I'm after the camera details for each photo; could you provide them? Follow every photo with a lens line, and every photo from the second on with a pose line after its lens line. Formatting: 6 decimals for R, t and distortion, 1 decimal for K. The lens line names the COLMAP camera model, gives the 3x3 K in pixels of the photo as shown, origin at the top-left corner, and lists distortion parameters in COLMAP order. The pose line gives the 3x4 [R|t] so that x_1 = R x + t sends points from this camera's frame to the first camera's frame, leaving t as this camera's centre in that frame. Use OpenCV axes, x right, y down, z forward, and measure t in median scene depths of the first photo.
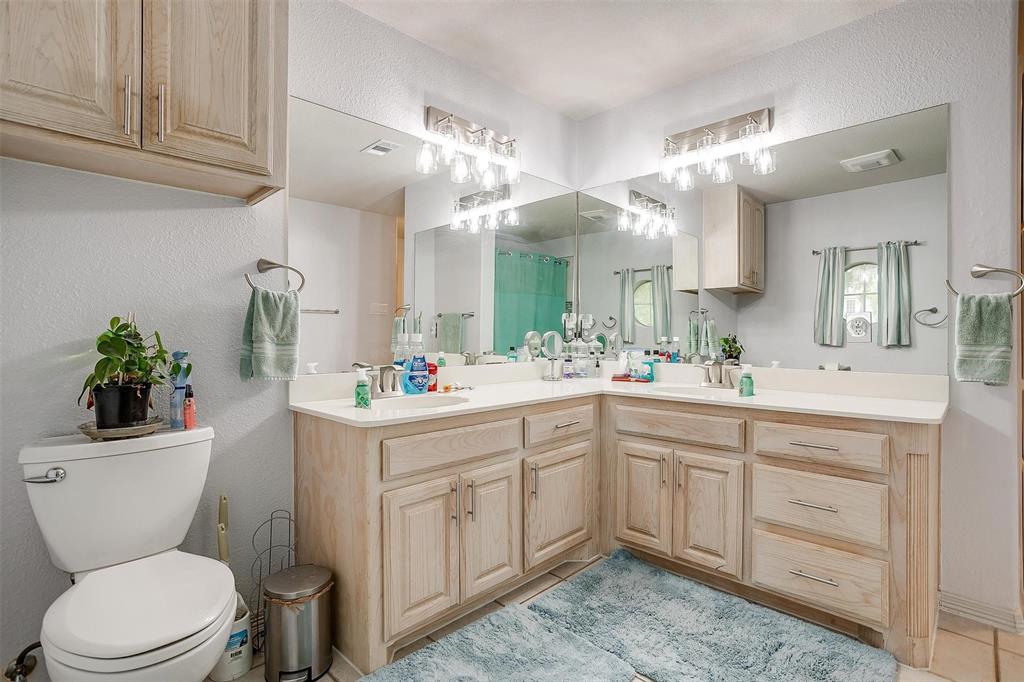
lens RADIAL K [[492.8, 0, 504.4], [0, 492.8, 336.0], [0, 0, 1]] dist [-0.015757, 0.004549]
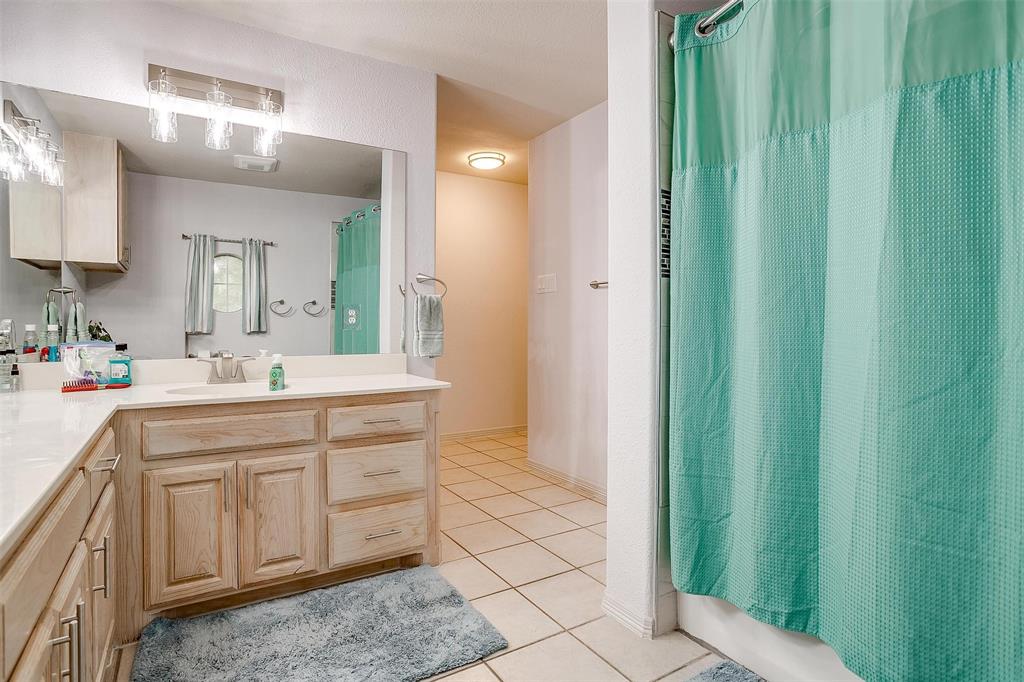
lens RADIAL K [[492.8, 0, 508.5], [0, 492.8, 334.0], [0, 0, 1]] dist [-0.015757, 0.004549]
pose [[0.288254, -0.020470, 0.957335, -0.323015], [-0.001453, 0.999761, 0.021815, -0.003901], [-0.957553, -0.007679, 0.288156, 0.326239]]
